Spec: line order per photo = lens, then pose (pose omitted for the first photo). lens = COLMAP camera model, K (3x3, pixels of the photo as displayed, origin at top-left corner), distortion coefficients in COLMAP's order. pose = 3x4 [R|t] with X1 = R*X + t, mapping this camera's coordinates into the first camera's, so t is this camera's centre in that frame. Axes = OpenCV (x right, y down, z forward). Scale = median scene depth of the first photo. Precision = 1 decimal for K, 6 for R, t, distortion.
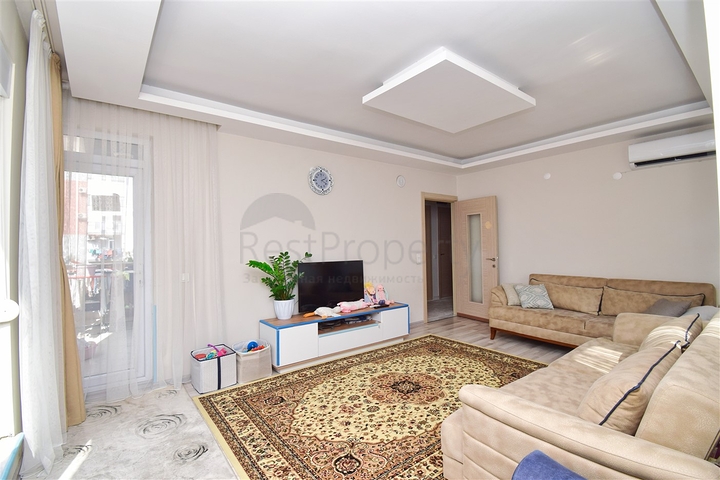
lens RADIAL K [[320.9, 0, 368.3], [0, 320.9, 237.3], [0, 0, 1]] dist [0.016014, -0.025367]
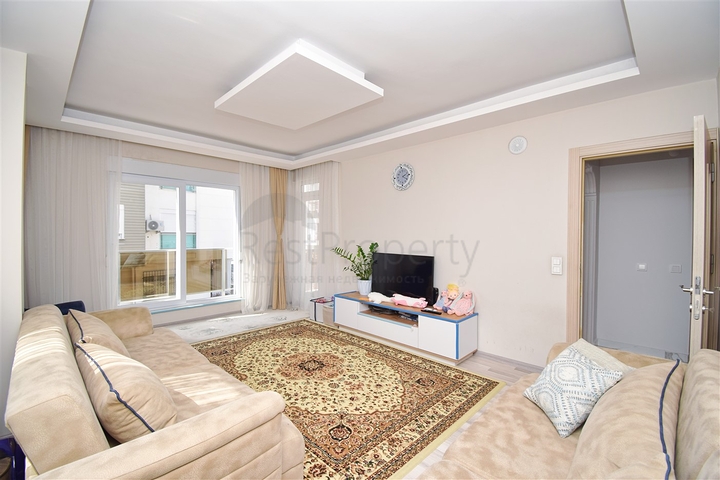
lens RADIAL K [[320.9, 0, 368.3], [0, 320.9, 237.3], [0, 0, 1]] dist [0.016014, -0.025367]
pose [[0.149692, 0.025994, -0.988391, 1.138801], [0.009457, 0.999571, 0.027720, -0.010720], [0.988687, -0.013497, 0.149382, 0.944912]]
